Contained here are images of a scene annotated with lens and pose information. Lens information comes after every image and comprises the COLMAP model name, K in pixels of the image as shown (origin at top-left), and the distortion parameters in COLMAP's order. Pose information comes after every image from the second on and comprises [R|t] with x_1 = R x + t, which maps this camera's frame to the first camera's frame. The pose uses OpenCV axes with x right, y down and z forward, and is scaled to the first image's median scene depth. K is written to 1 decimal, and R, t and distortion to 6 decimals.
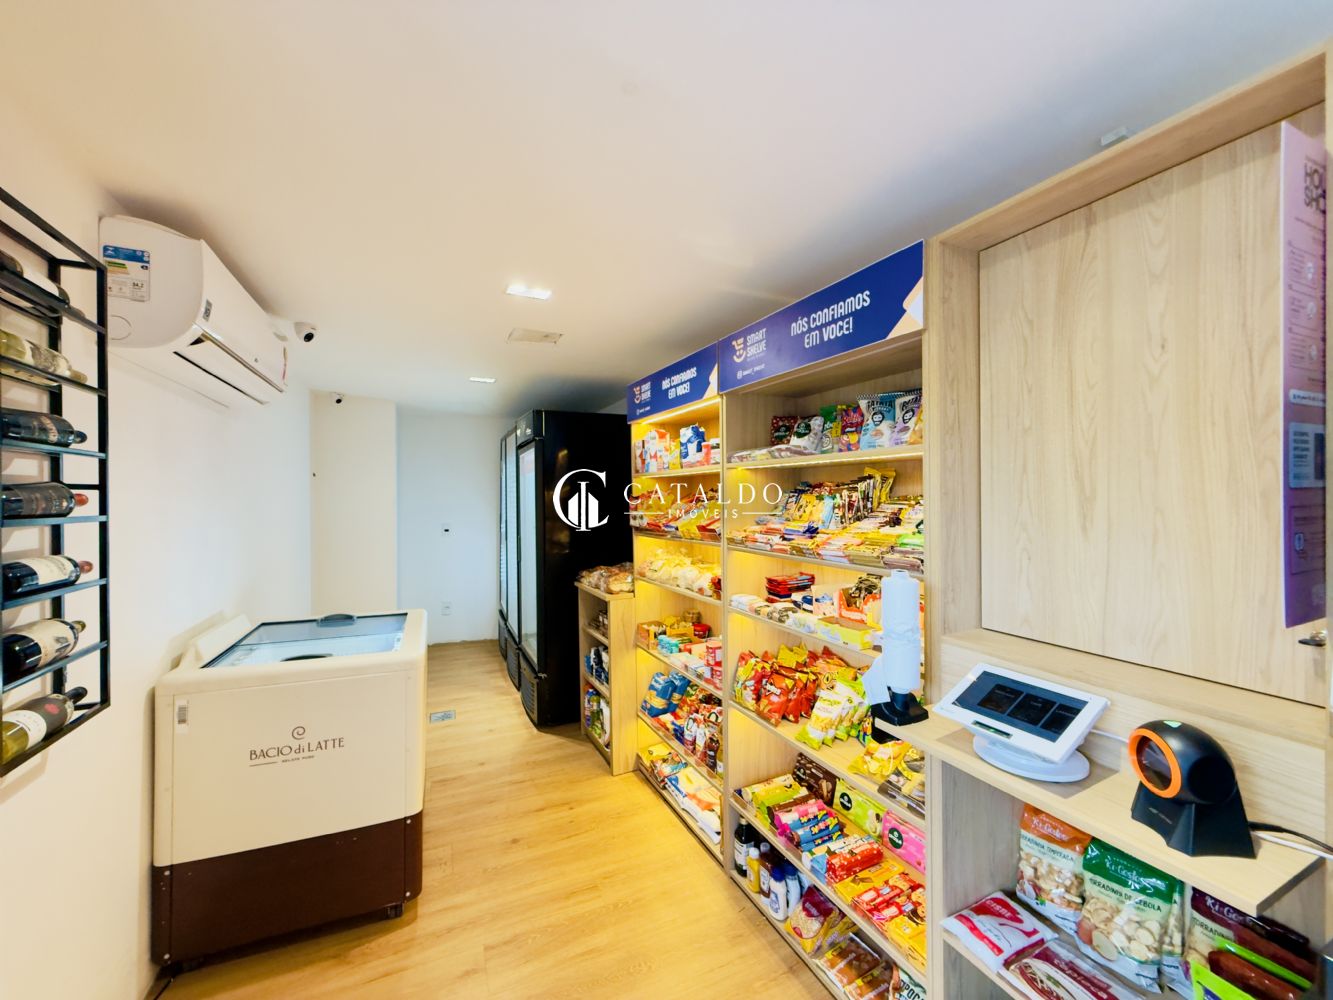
lens RADIAL K [[532.7, 0, 666.5], [0, 532.7, 500.0], [0, 0, 1]] dist [0.001803, -0.000396]
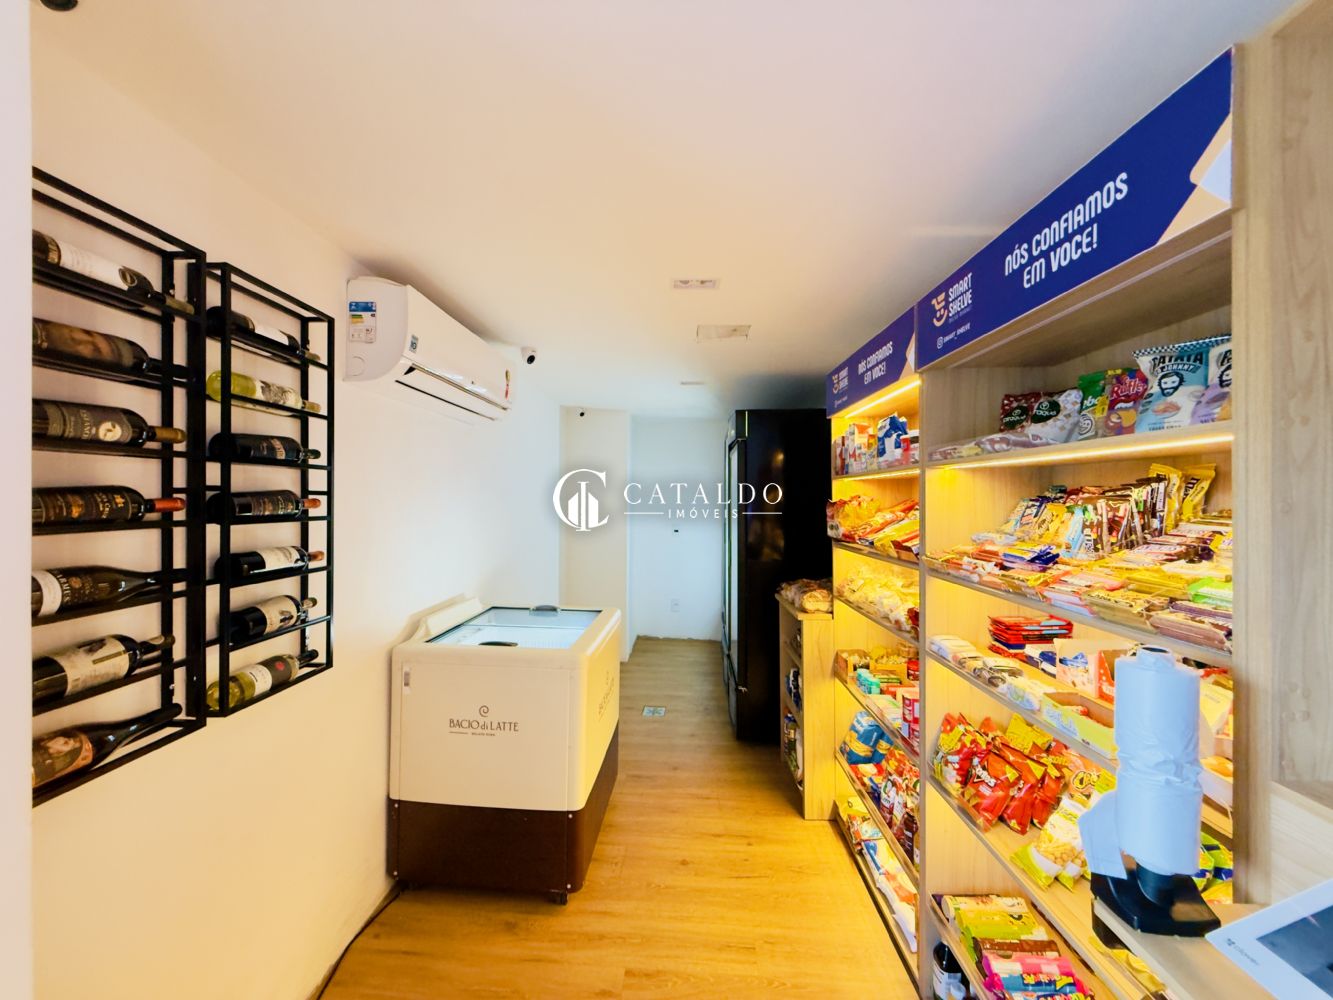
lens RADIAL K [[532.7, 0, 666.5], [0, 532.7, 500.0], [0, 0, 1]] dist [0.001803, -0.000396]
pose [[0.884993, 0.010043, -0.465496, 0.149846], [-0.011178, 0.999937, 0.000323, -0.011022], [0.465470, 0.004918, 0.885050, 0.164193]]
